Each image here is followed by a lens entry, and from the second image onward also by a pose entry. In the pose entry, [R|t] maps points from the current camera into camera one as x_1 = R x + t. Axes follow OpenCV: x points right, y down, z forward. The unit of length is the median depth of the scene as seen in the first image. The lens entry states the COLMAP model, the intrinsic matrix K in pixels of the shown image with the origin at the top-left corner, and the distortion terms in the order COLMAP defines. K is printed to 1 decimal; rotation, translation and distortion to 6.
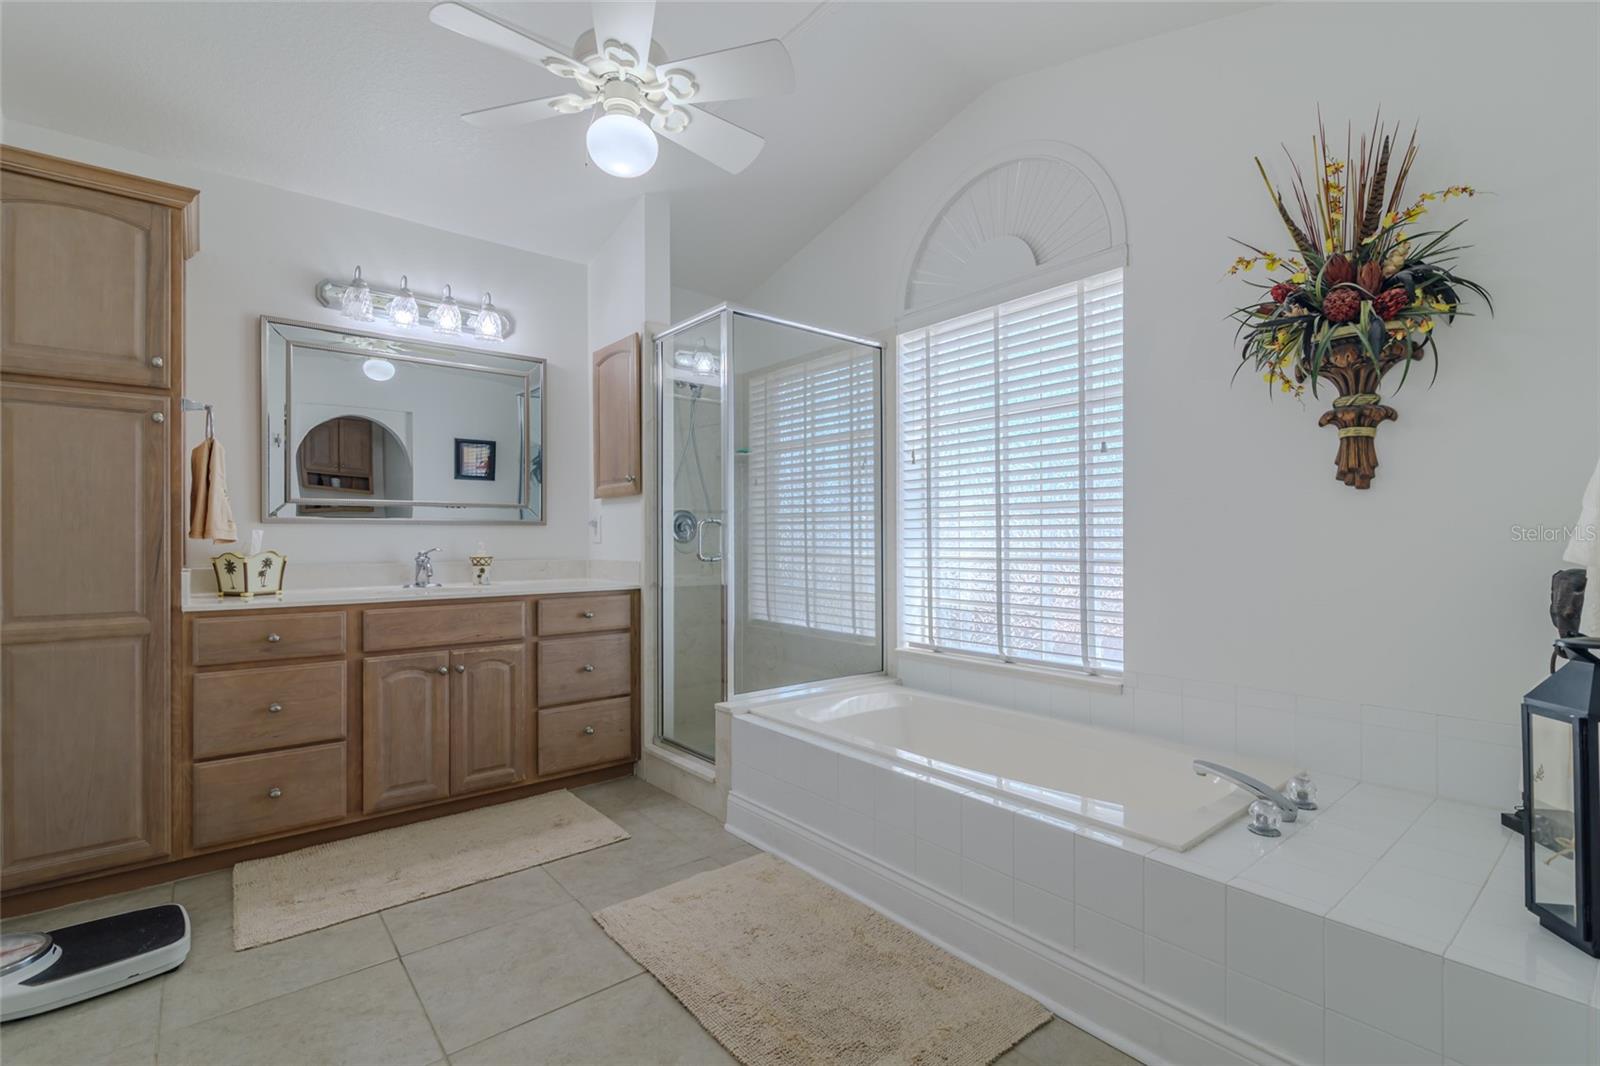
lens RADIAL K [[724.4, 0, 787.8], [0, 724.4, 538.9], [0, 0, 1]] dist [-0.002600, 0.000397]
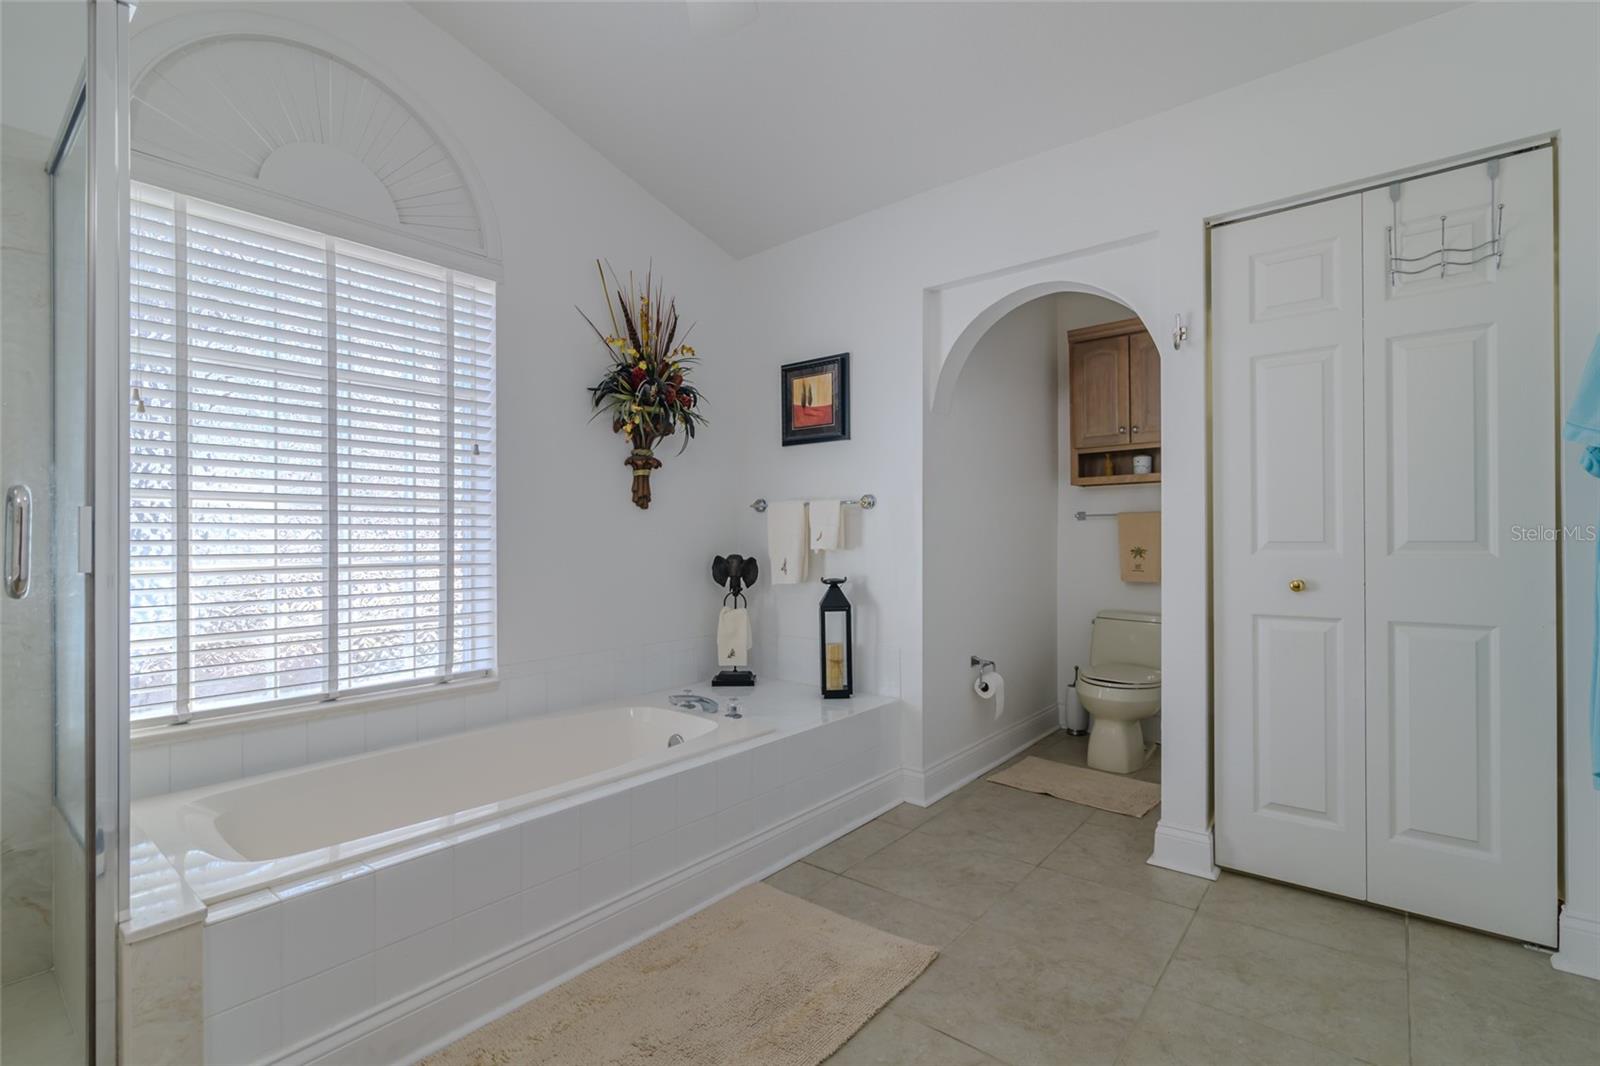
lens RADIAL K [[724.4, 0, 795.0], [0, 724.4, 537.5], [0, 0, 1]] dist [-0.002600, 0.000397]
pose [[-0.197869, 0.006139, 0.980209, -0.751747], [0.001981, 0.999981, -0.005863, 0.002682], [-0.980226, 0.000782, -0.197878, 0.907143]]
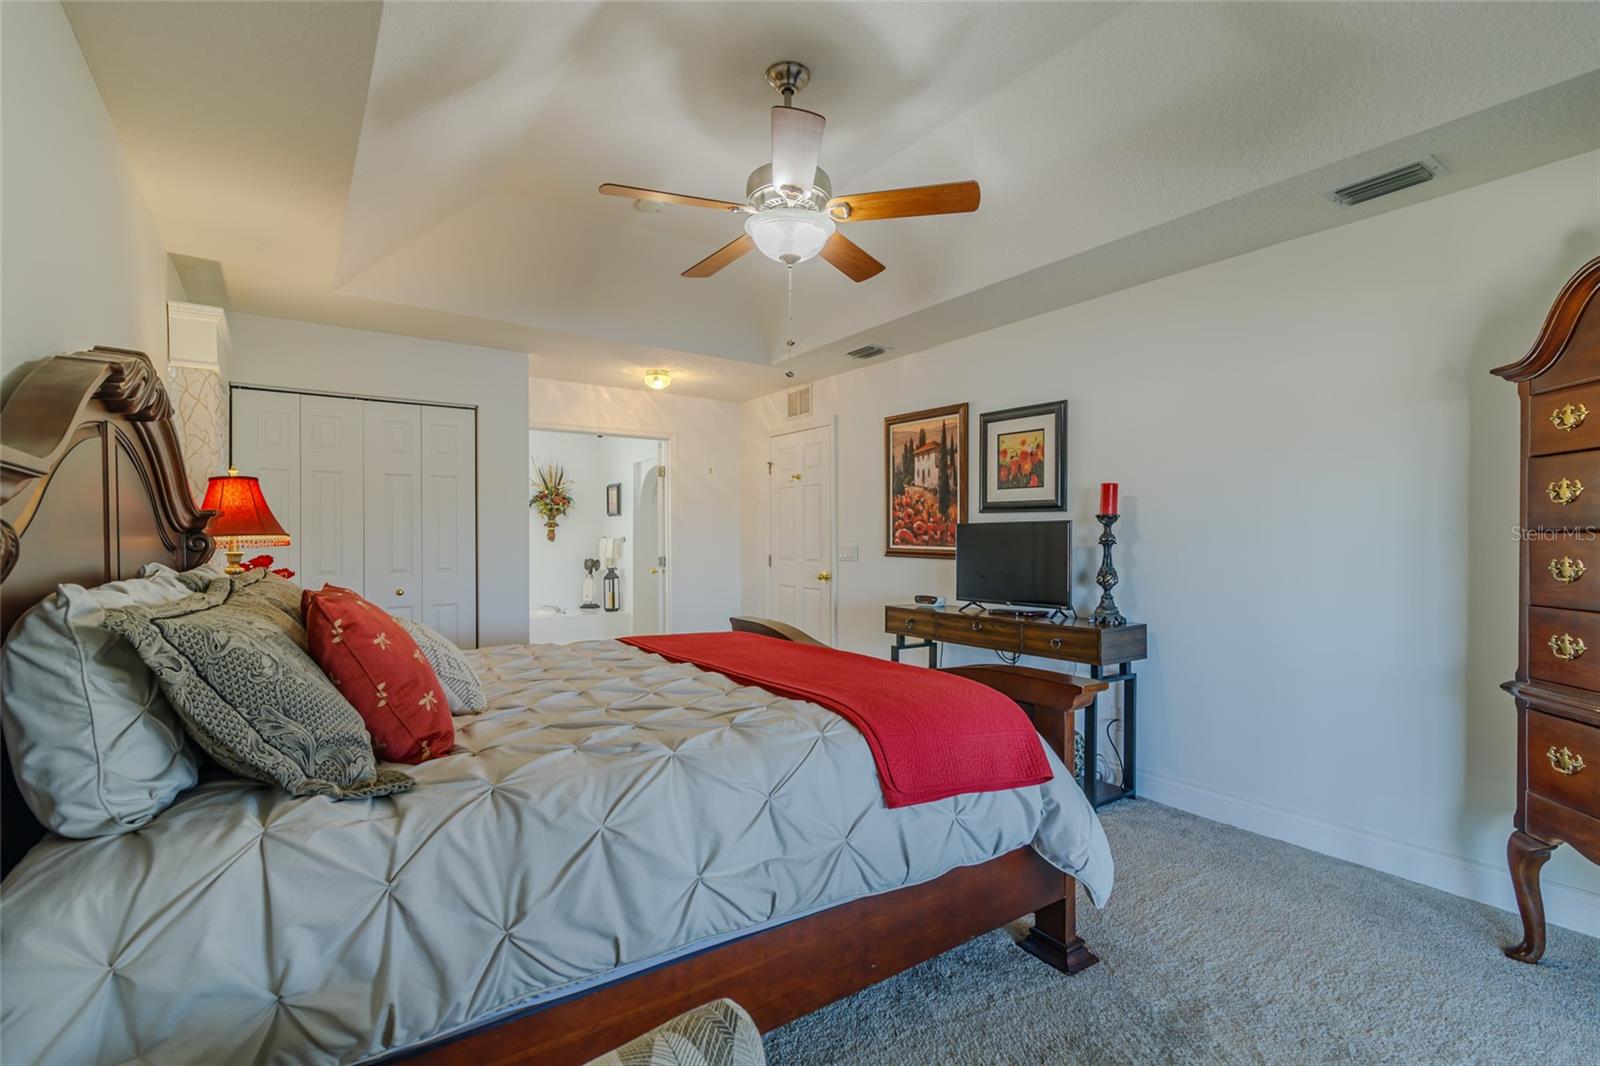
lens RADIAL K [[724.4, 0, 794.9], [0, 724.4, 536.5], [0, 0, 1]] dist [-0.002600, 0.000397]
pose [[0.066011, 0.008639, 0.997781, -3.121116], [0.000930, 0.999962, -0.008719, -0.056666], [-0.997818, 0.001503, 0.066001, -0.661214]]
